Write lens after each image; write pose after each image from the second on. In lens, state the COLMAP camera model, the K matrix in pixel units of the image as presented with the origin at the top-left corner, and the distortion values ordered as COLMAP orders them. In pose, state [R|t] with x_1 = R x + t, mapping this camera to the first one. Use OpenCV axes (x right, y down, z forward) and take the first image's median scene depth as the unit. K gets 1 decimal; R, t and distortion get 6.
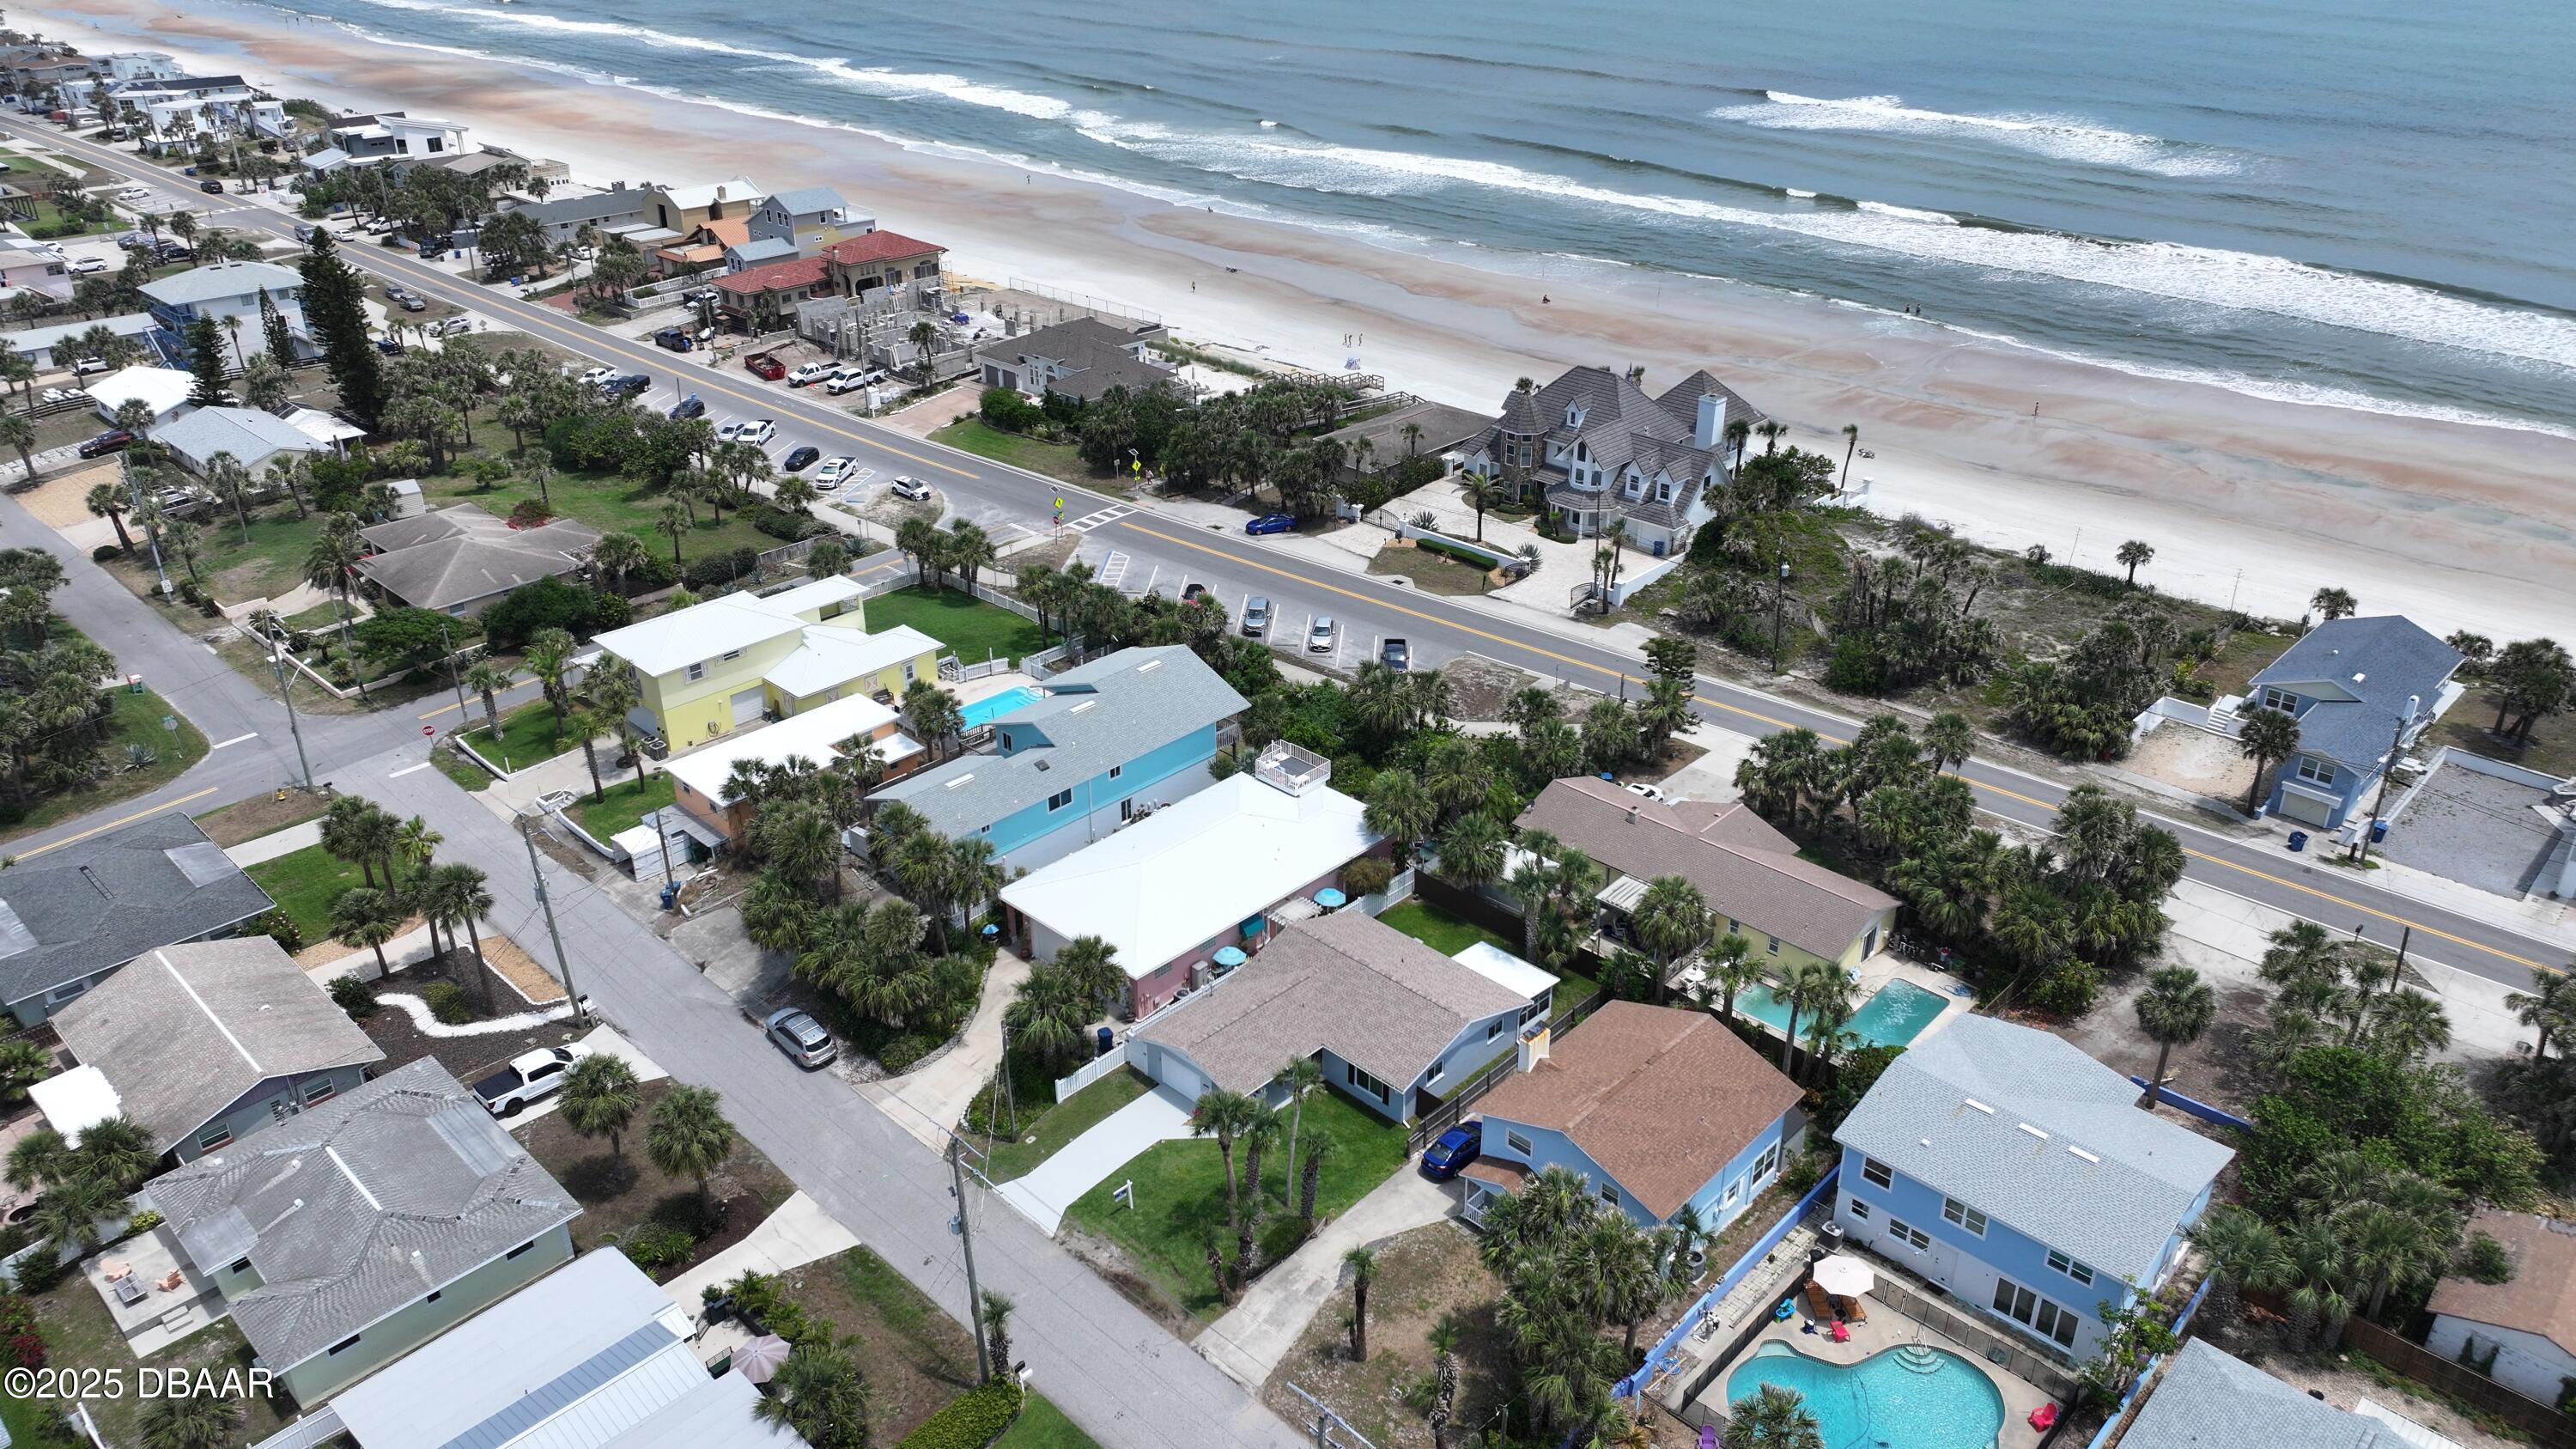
lens RADIAL K [[1799.6, 0, 1286.4], [0, 1799.6, 722.5], [0, 0, 1]] dist [0.004412, -0.011932]
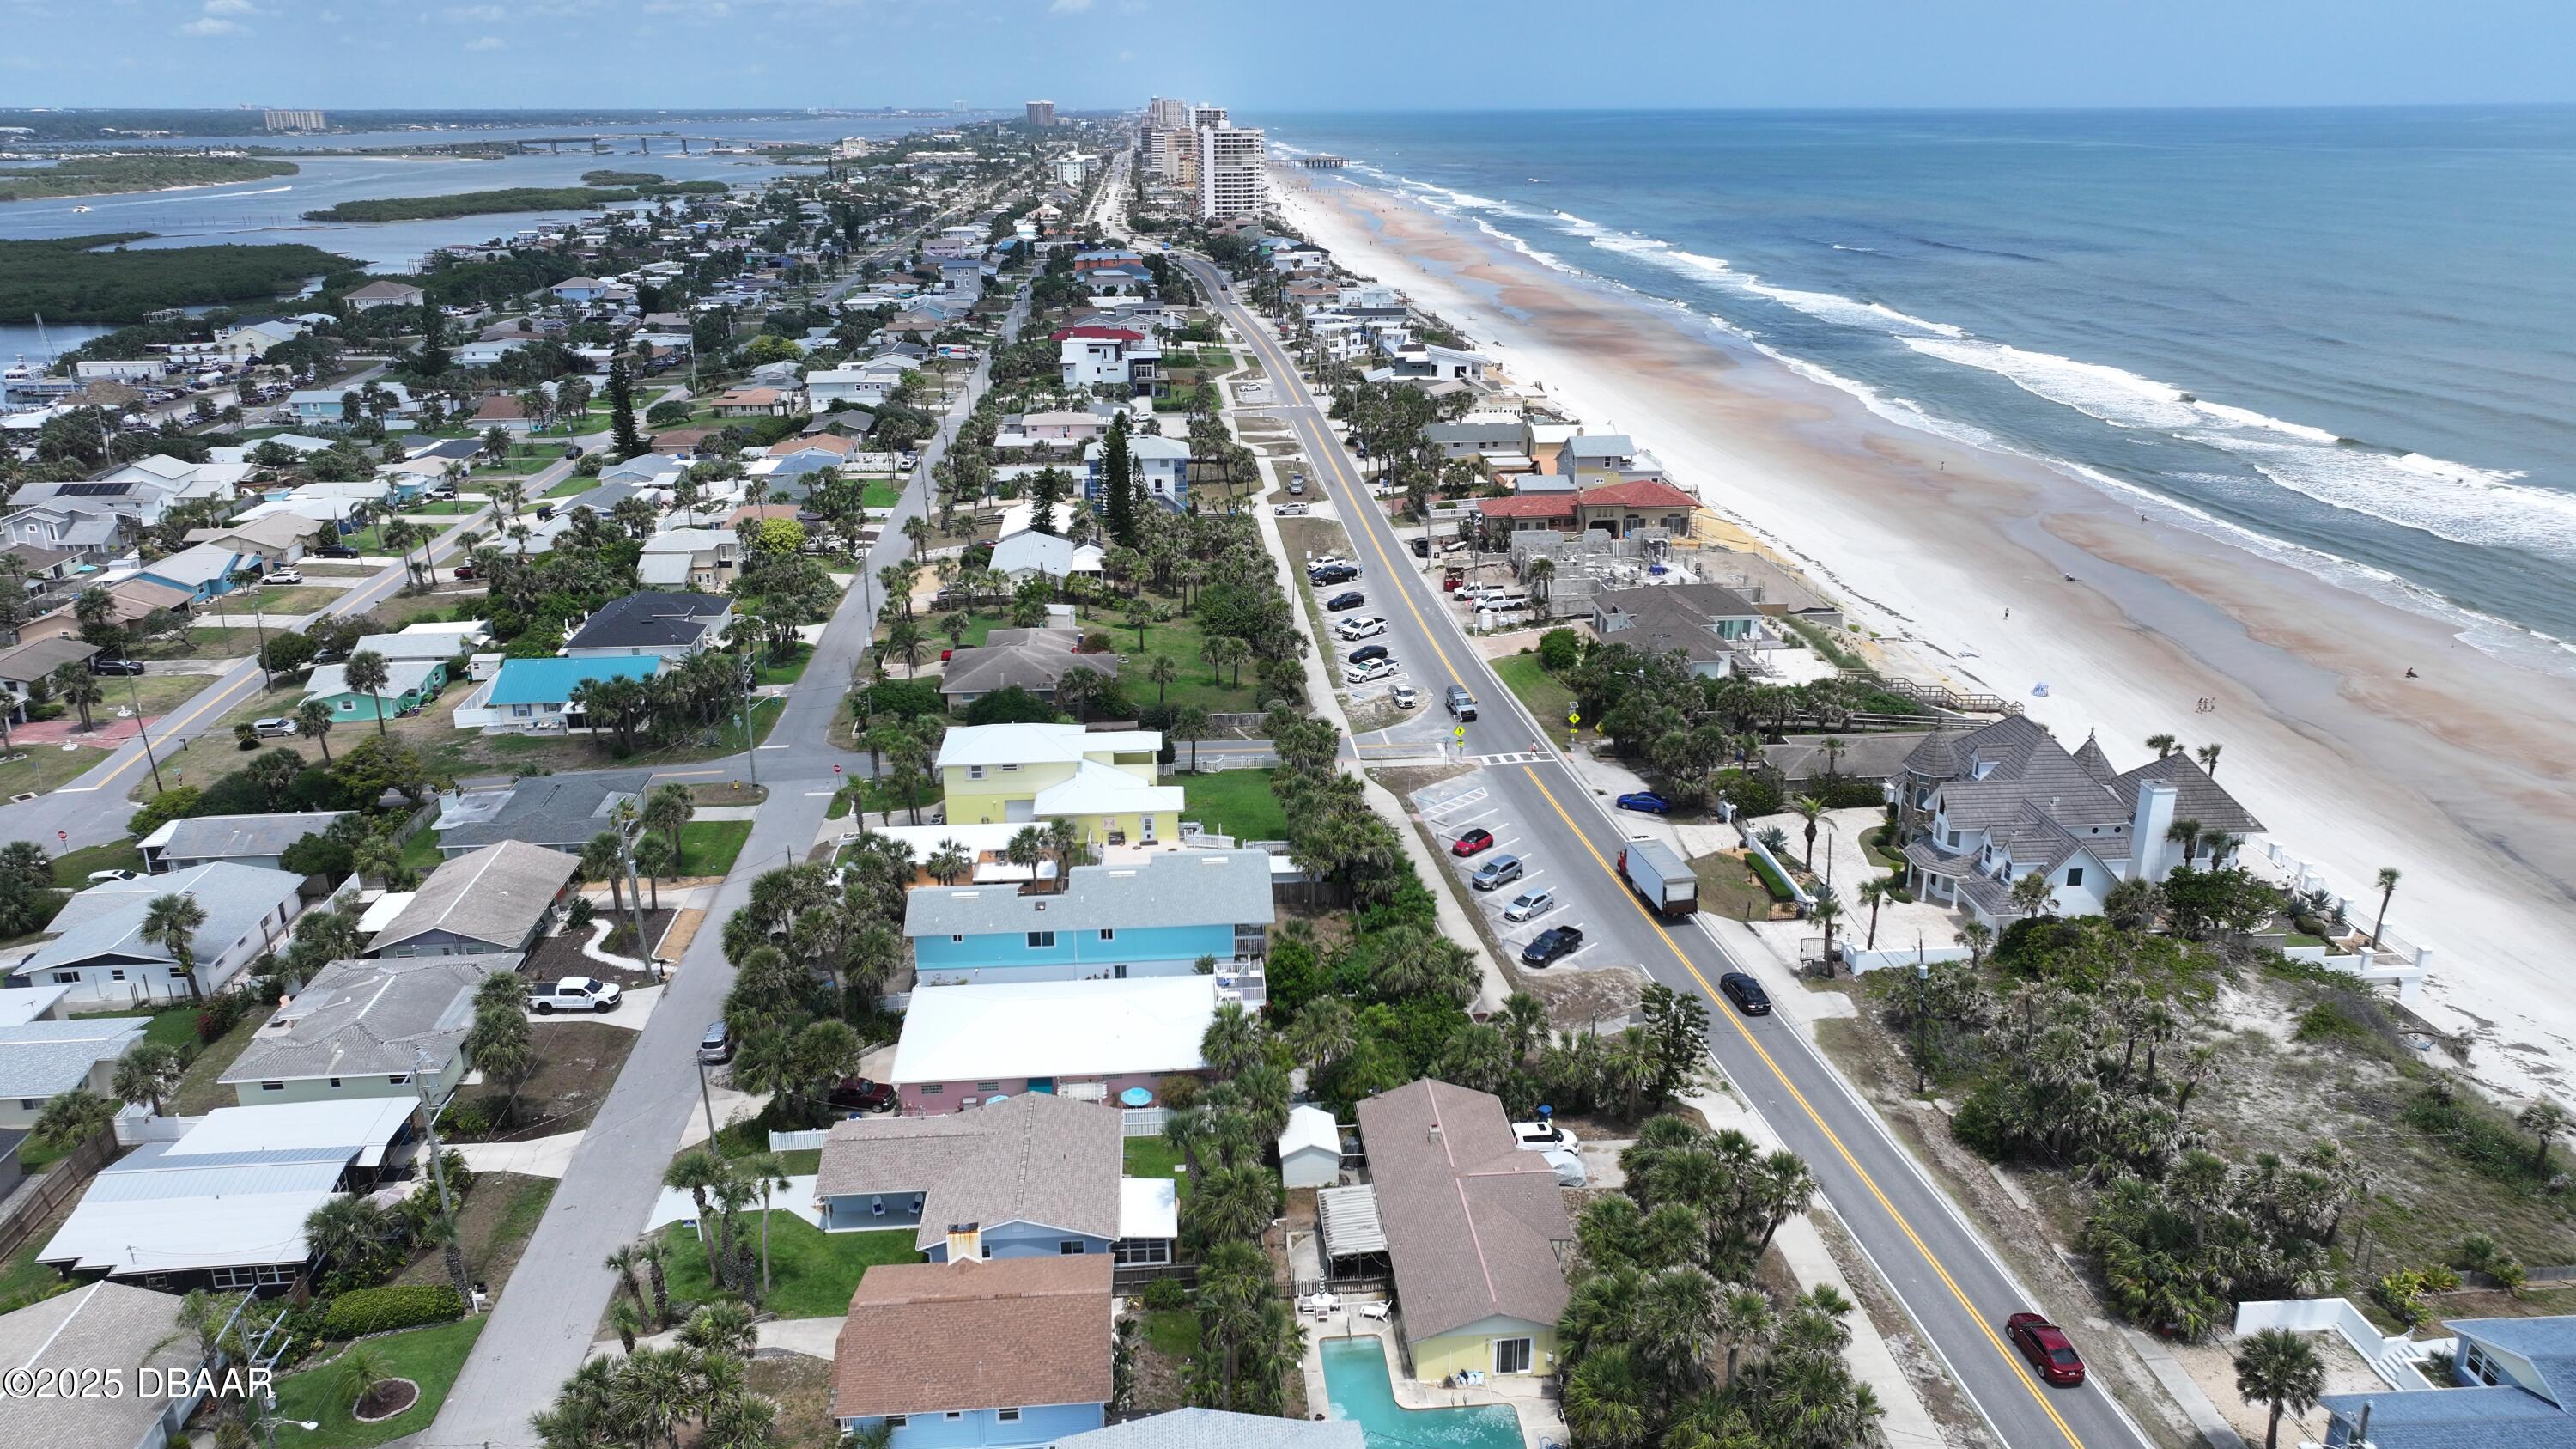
lens RADIAL K [[1799.6, 0, 1290.3], [0, 1799.6, 718.6], [0, 0, 1]] dist [0.004412, -0.011932]
pose [[0.745956, 0.211842, -0.631406, 0.665358], [-0.298176, 0.953967, -0.032207, -0.097737], [0.595518, 0.212295, 0.774784, 0.203865]]
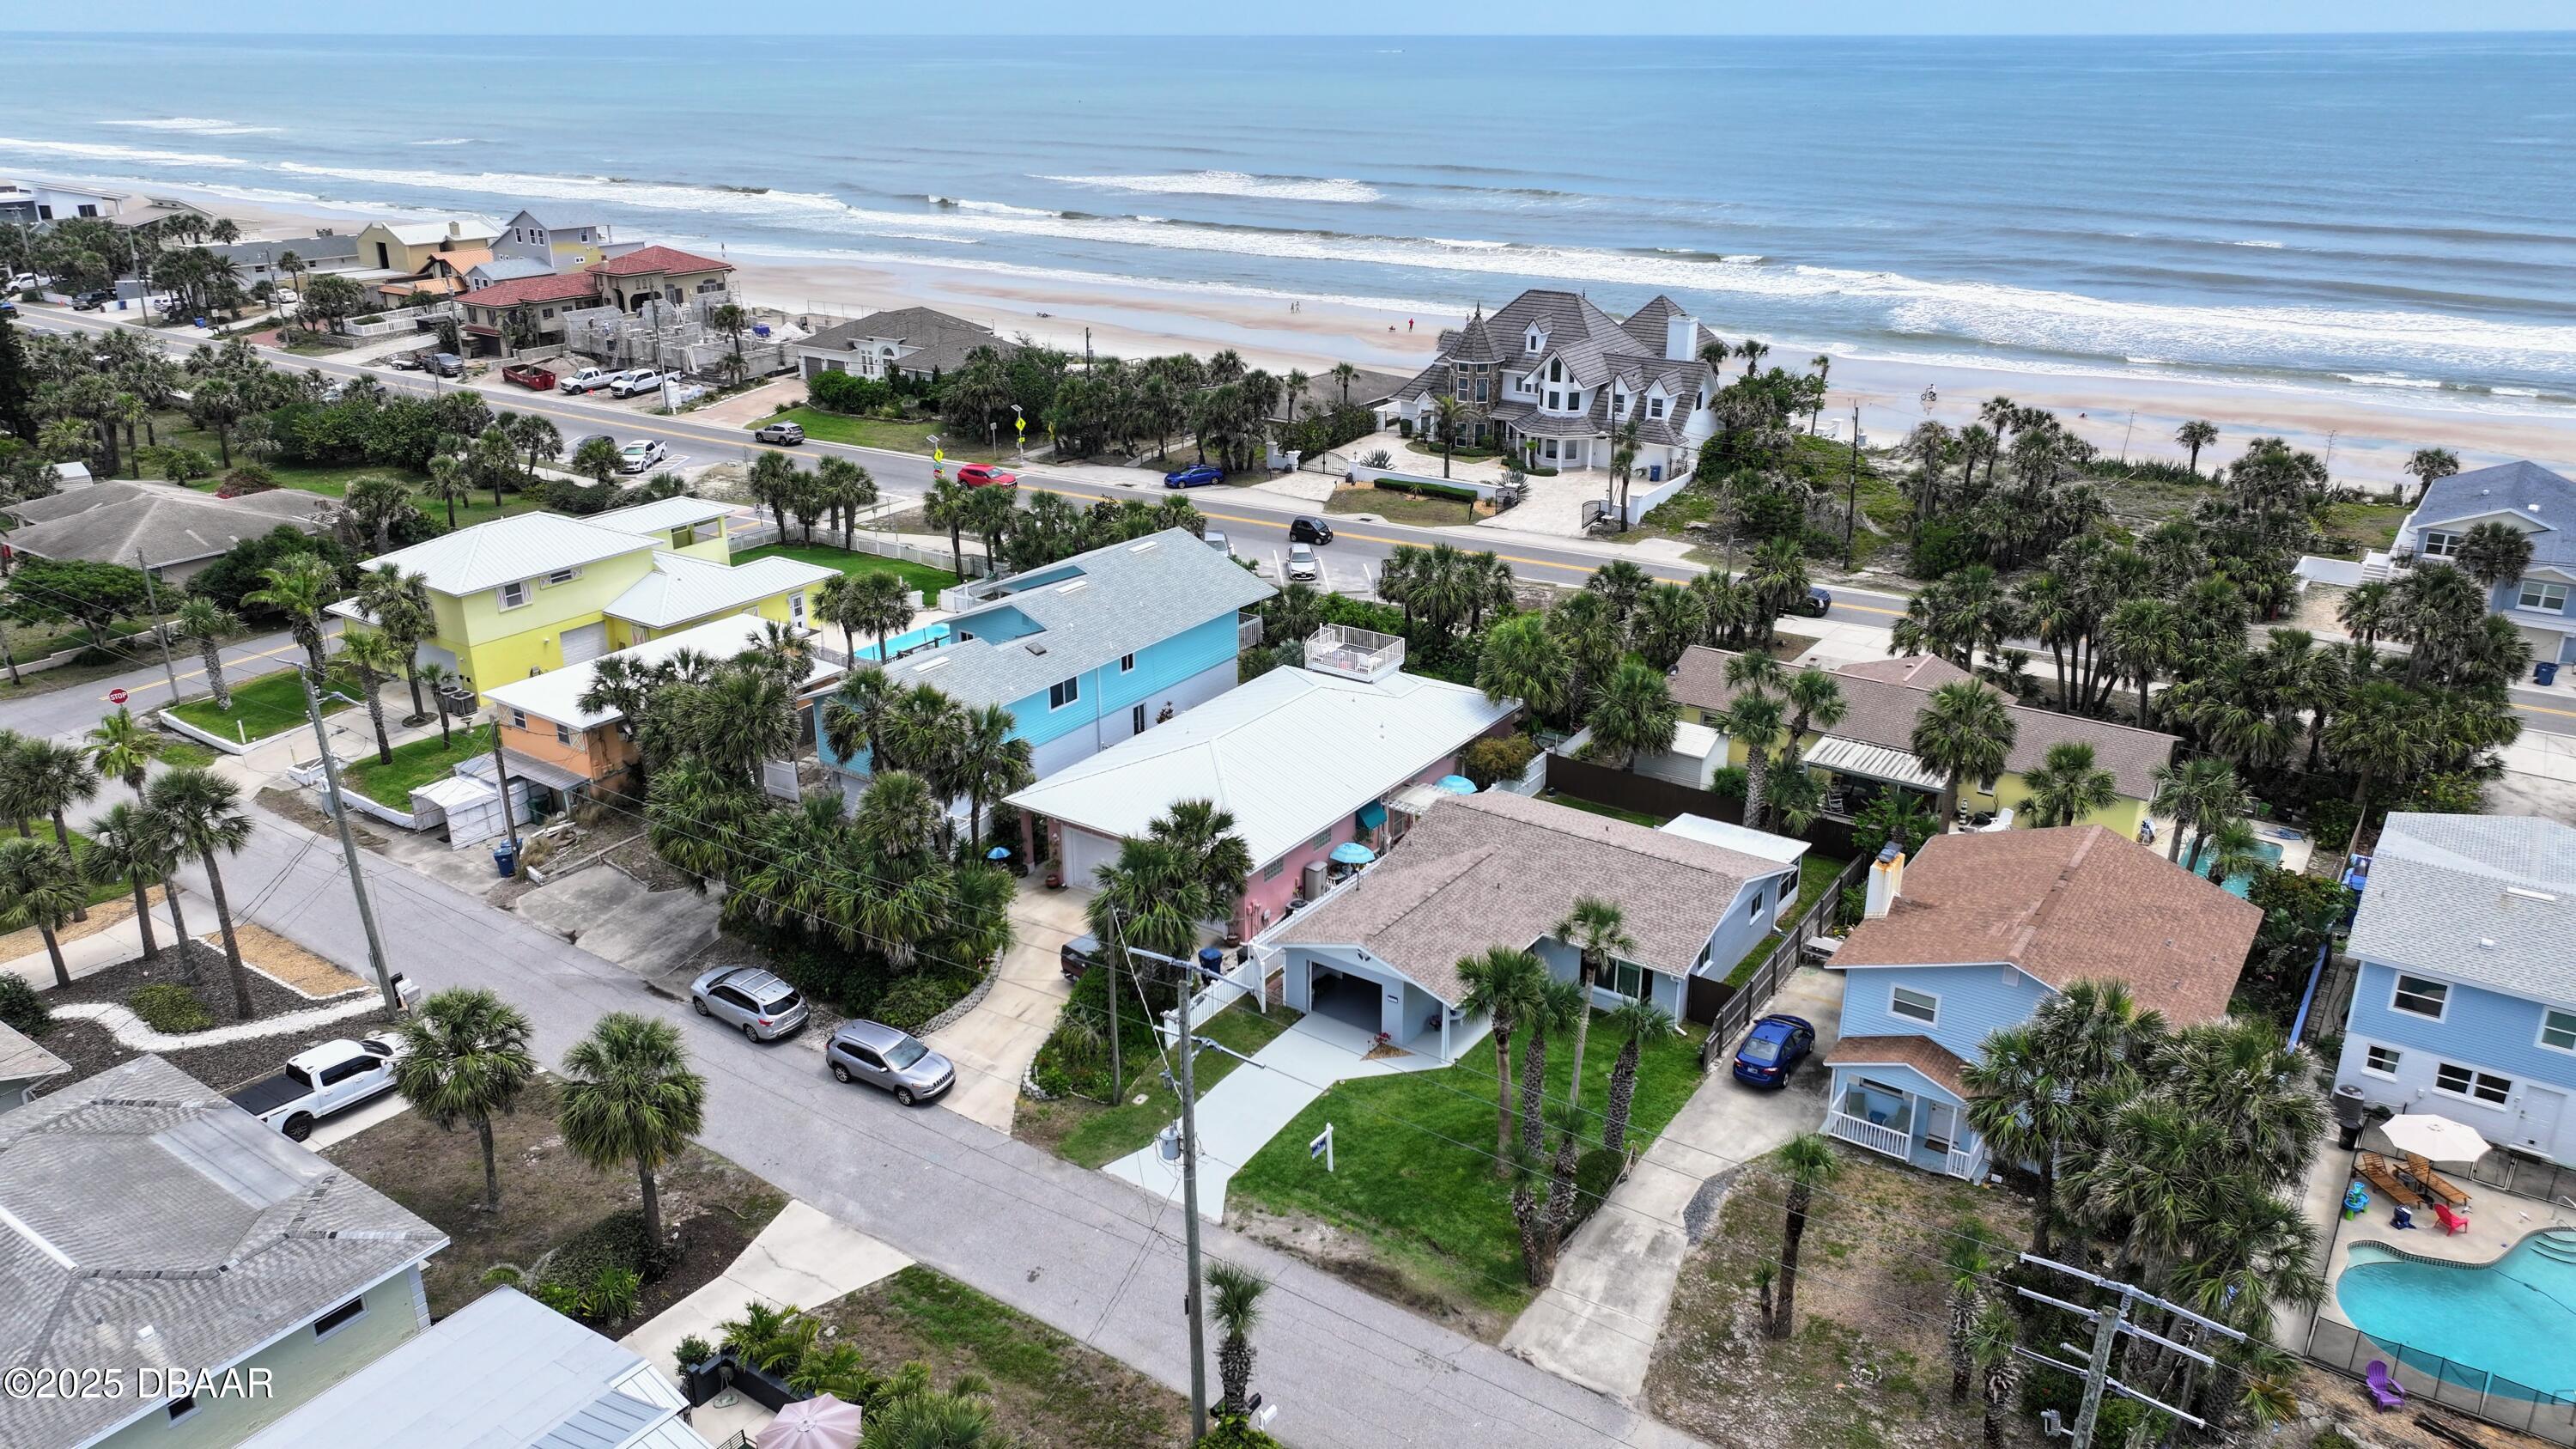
lens RADIAL K [[1801.9, 0, 1286.9], [0, 1801.9, 731.6], [0, 0, 1]] dist [-0.010468, 0.023790]
pose [[0.986932, -0.056133, 0.151045, -0.148999], [0.070794, 0.993099, -0.093502, 0.134330], [-0.144754, 0.102973, 0.984095, 0.270987]]
